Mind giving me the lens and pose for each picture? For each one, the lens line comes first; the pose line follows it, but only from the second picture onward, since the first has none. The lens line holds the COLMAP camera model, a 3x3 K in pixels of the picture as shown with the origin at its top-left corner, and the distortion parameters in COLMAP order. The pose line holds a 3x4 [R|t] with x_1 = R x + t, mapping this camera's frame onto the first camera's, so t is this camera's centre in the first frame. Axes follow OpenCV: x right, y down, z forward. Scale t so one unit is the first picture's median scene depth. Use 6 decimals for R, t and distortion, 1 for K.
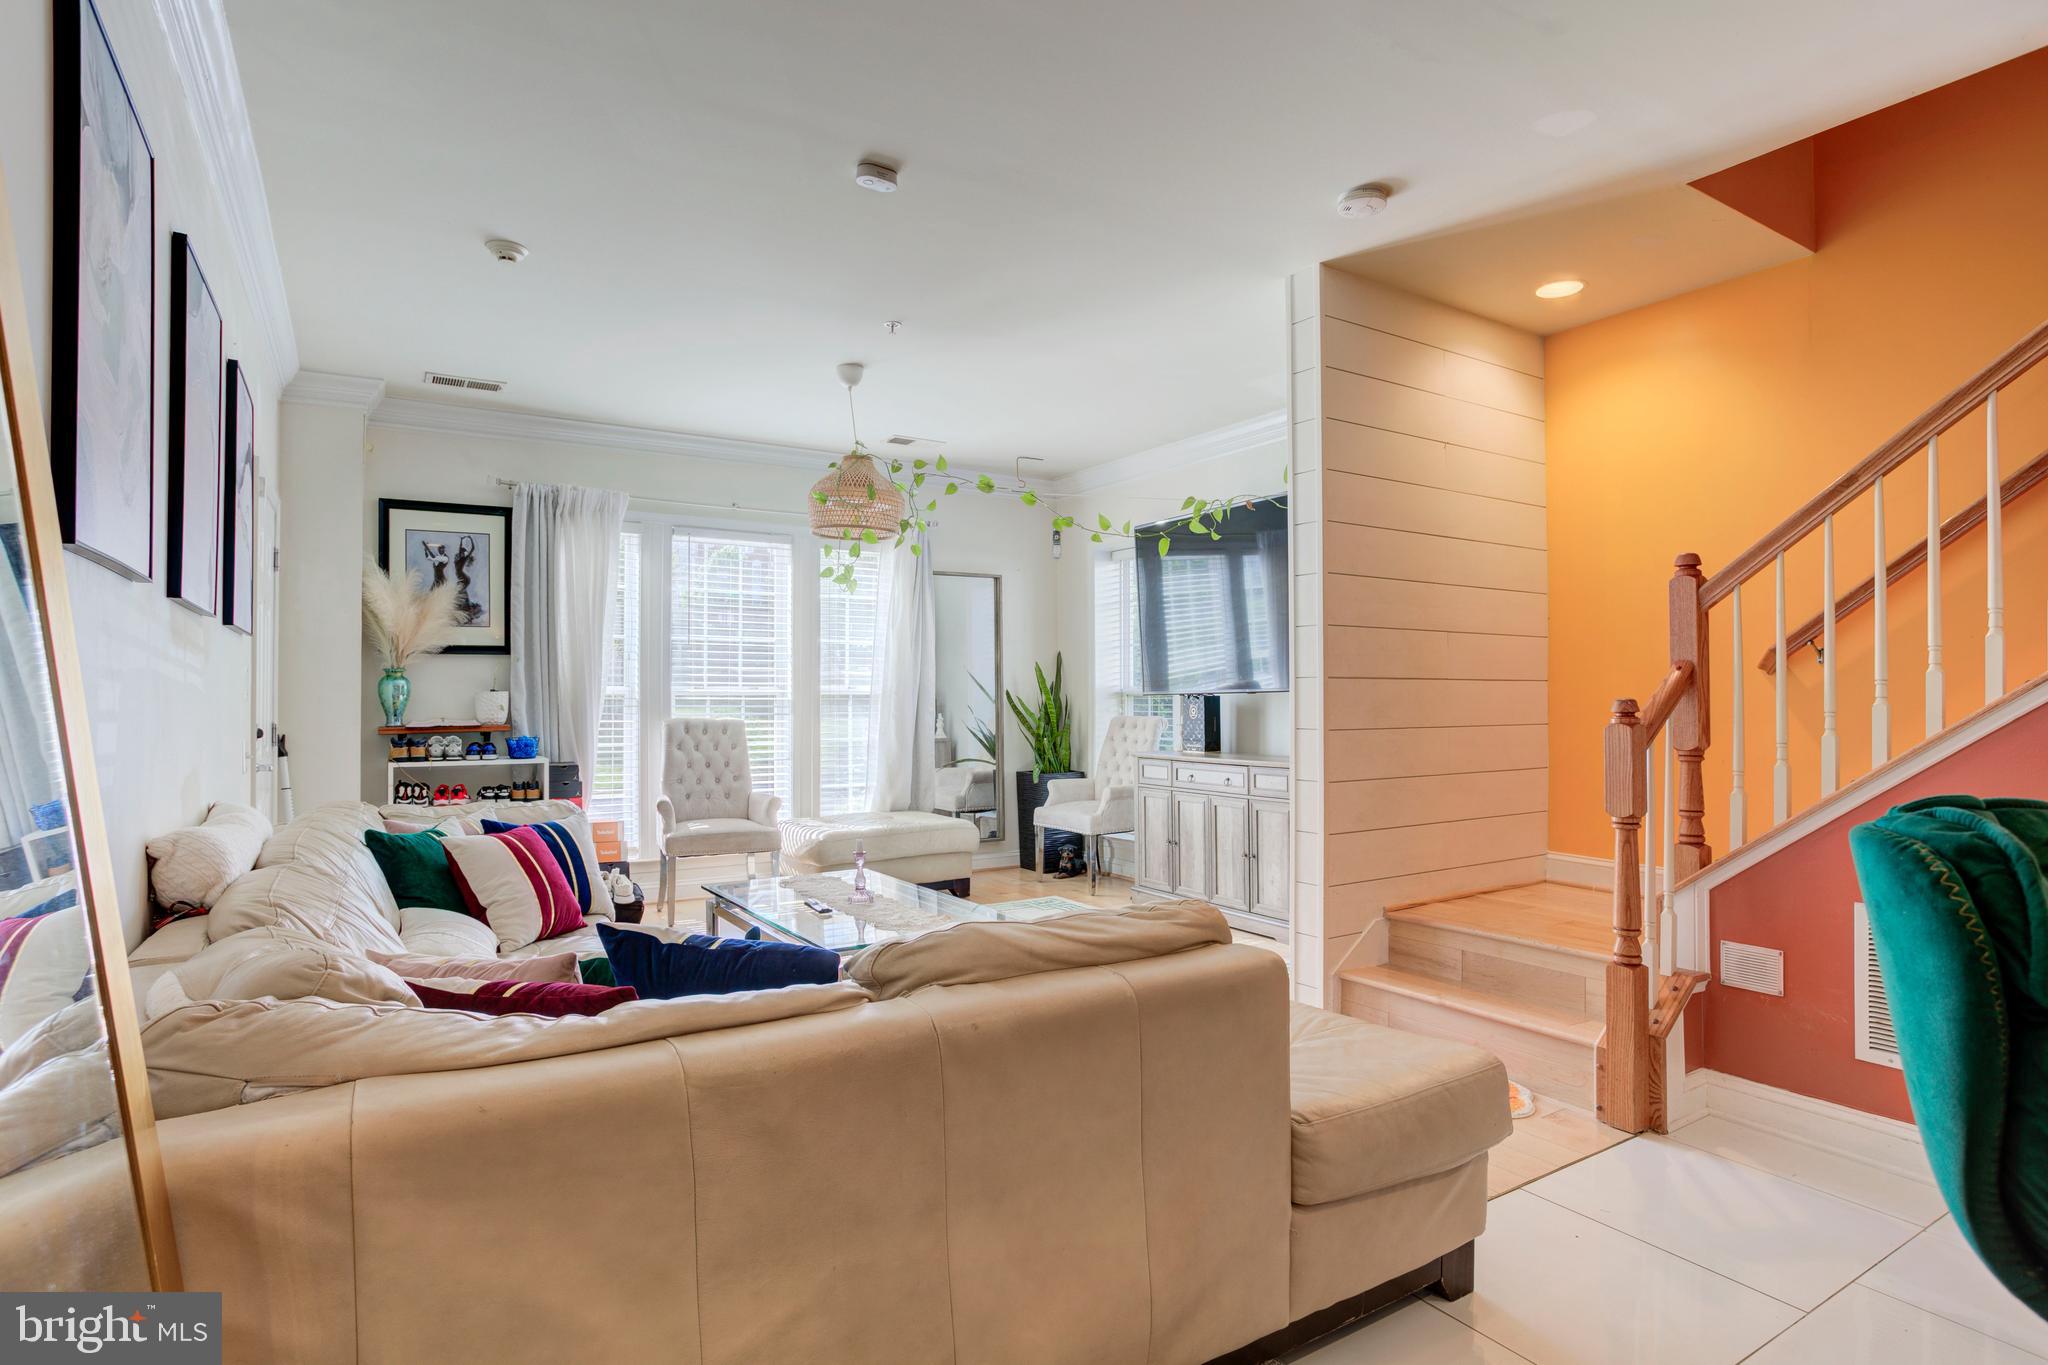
lens RADIAL K [[1066.7, 0, 1009.4], [0, 1066.7, 687.4], [0, 0, 1]] dist [-0.065677, 0.032207]
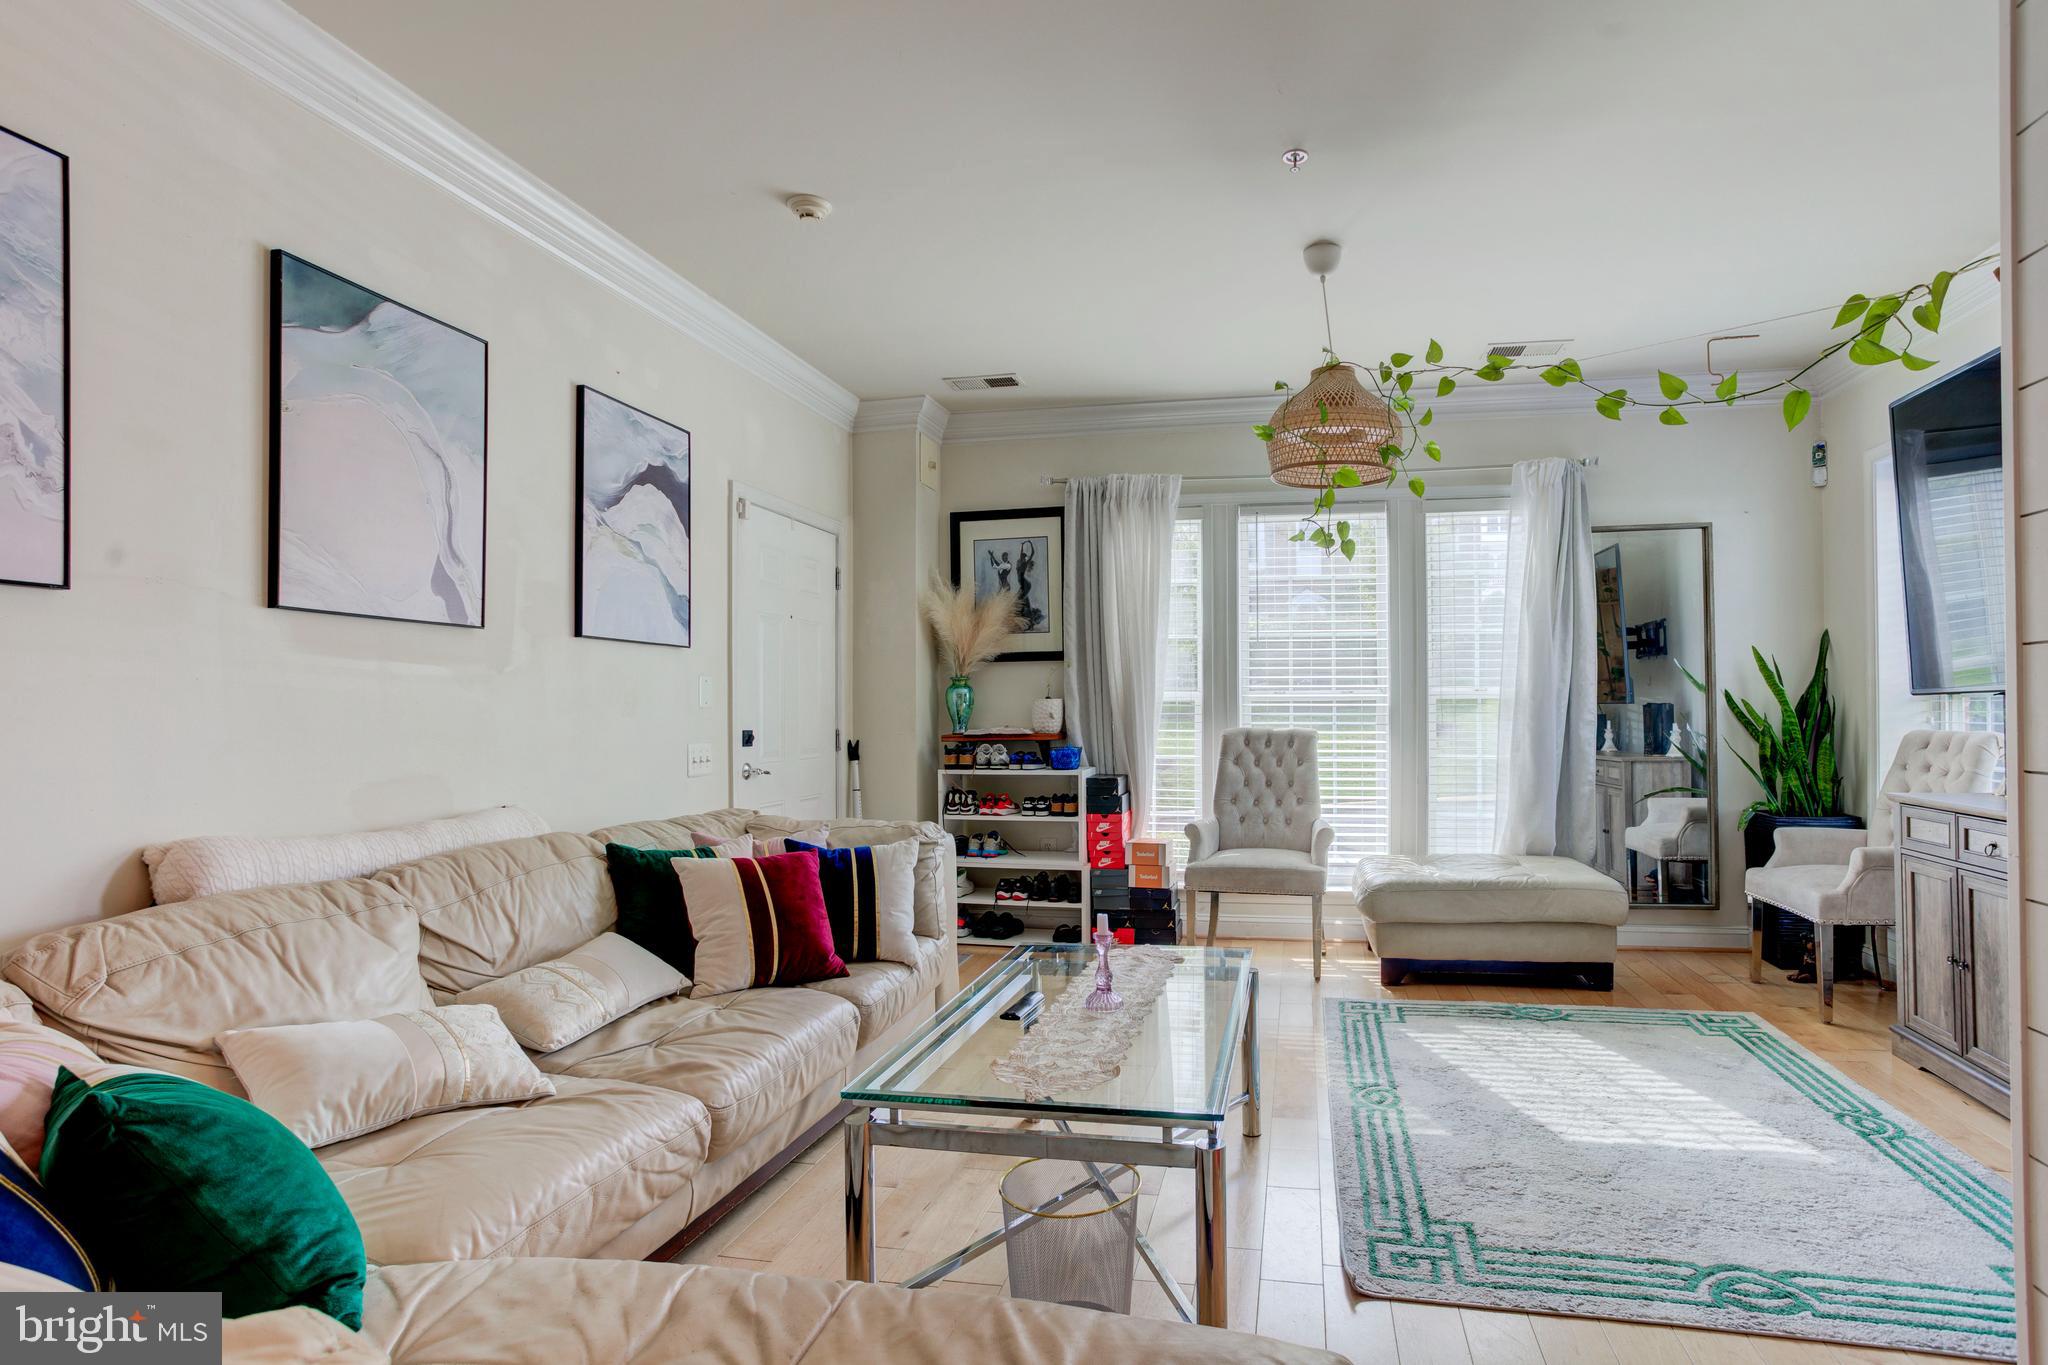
lens RADIAL K [[1034.7, 0, 1086.6], [0, 1034.7, 695.9], [0, 0, 1]] dist [-0.058118, 0.026633]
pose [[0.733922, -0.011182, -0.679141, 0.181961], [0.011534, 0.999925, -0.003999, 0.005623], [0.679135, -0.004898, 0.733997, 0.326174]]
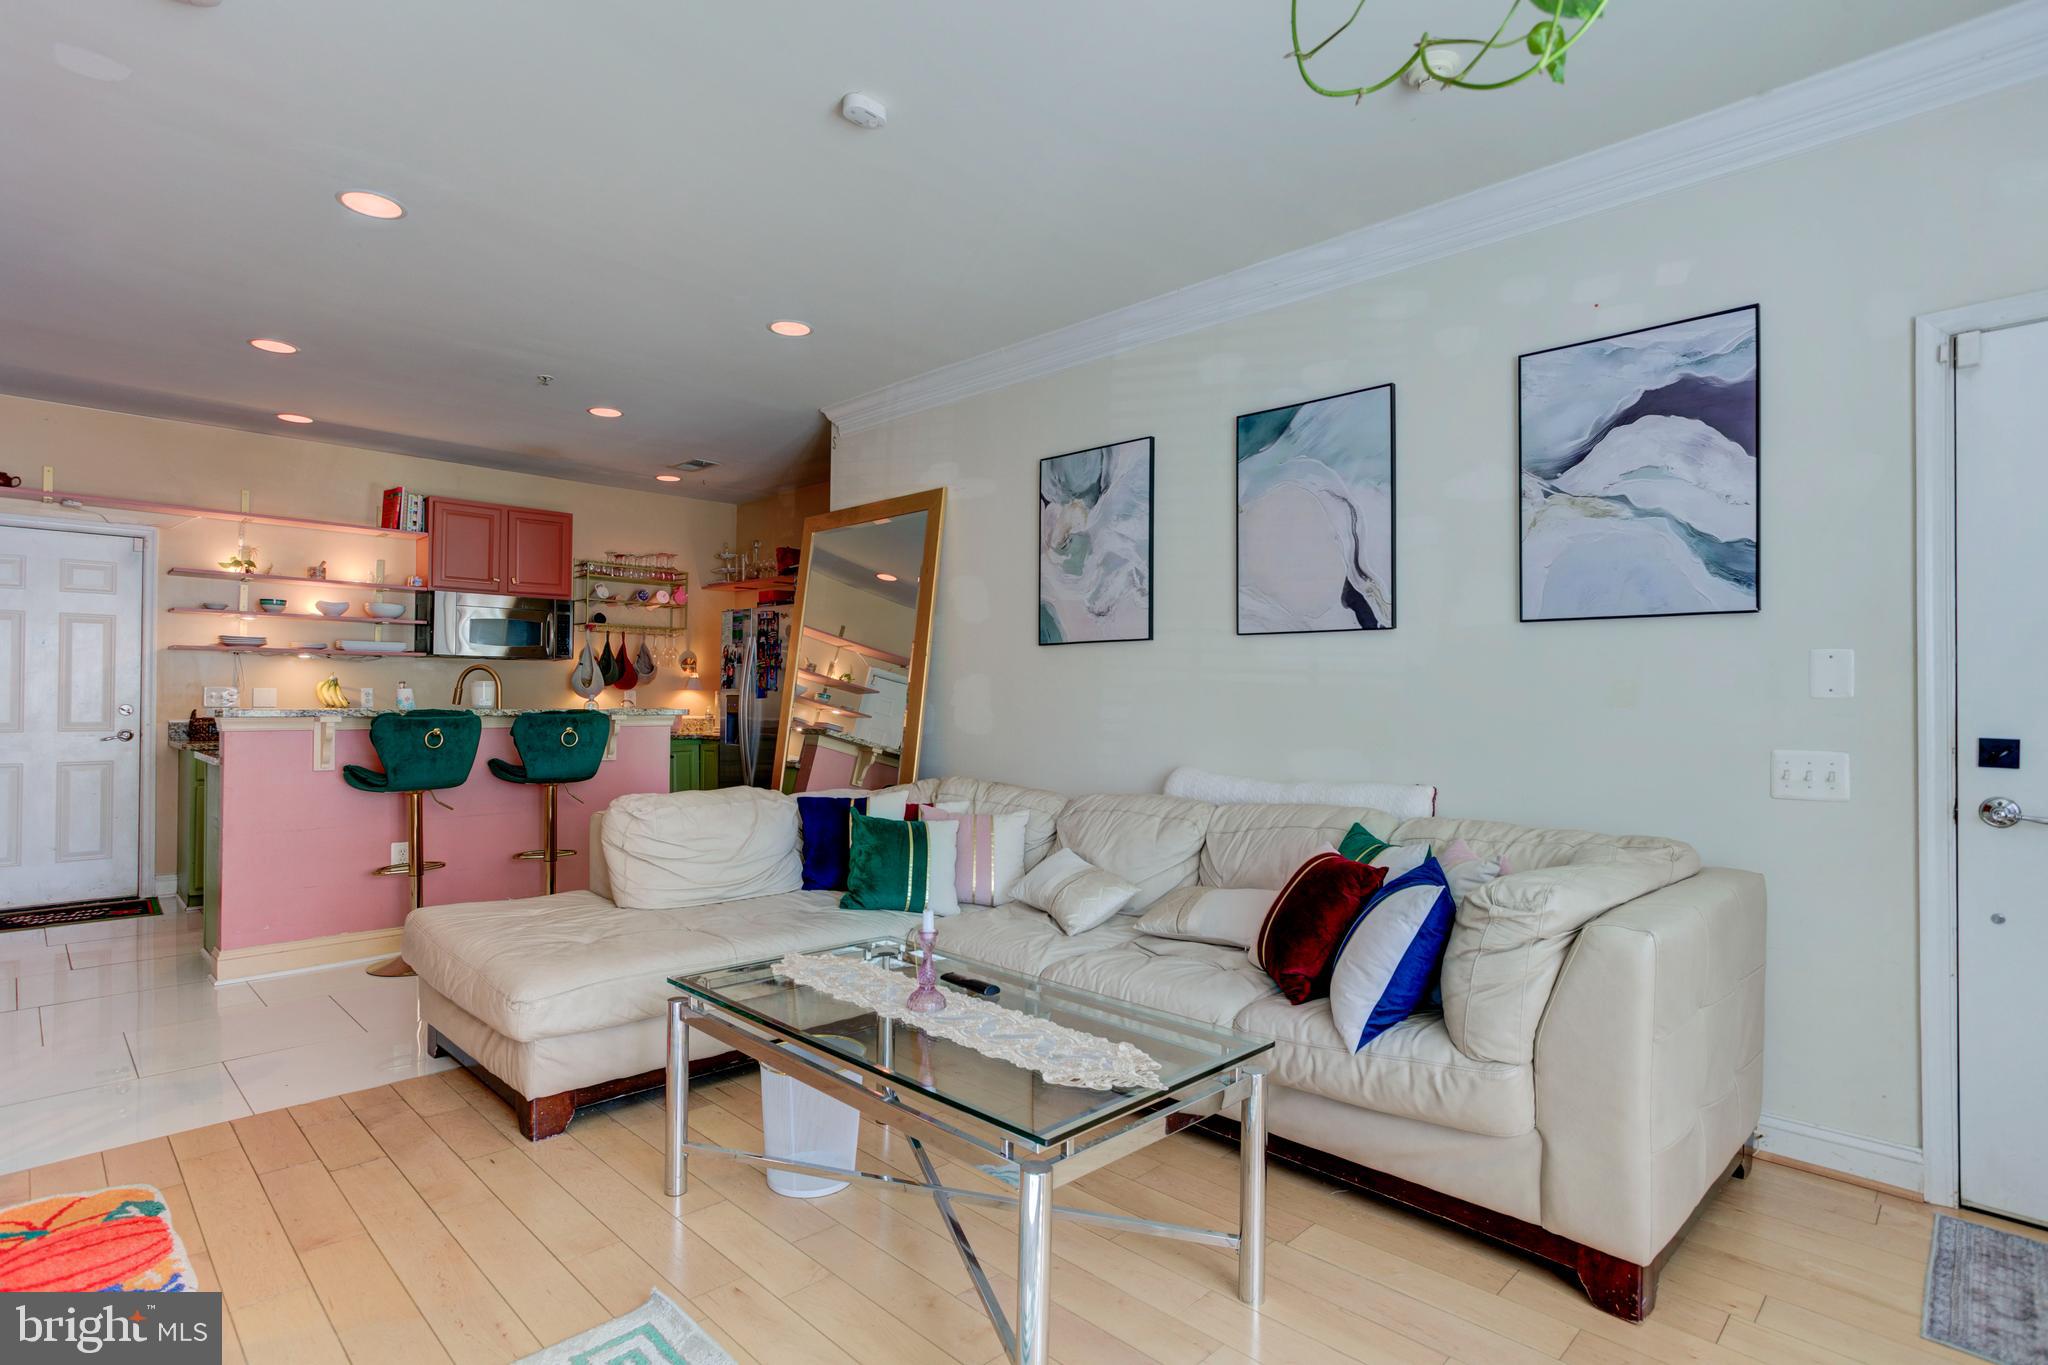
lens RADIAL K [[1035.6, 0, 1024.0], [0, 1035.6, 682.5], [0, 0, 1]] dist [-0.064136, 0.032315]
pose [[-0.971994, -0.008794, -0.234841, -0.031127], [-0.003158, 0.999698, -0.024366, 0.013076], [0.234984, -0.022942, -0.971728, 1.017235]]
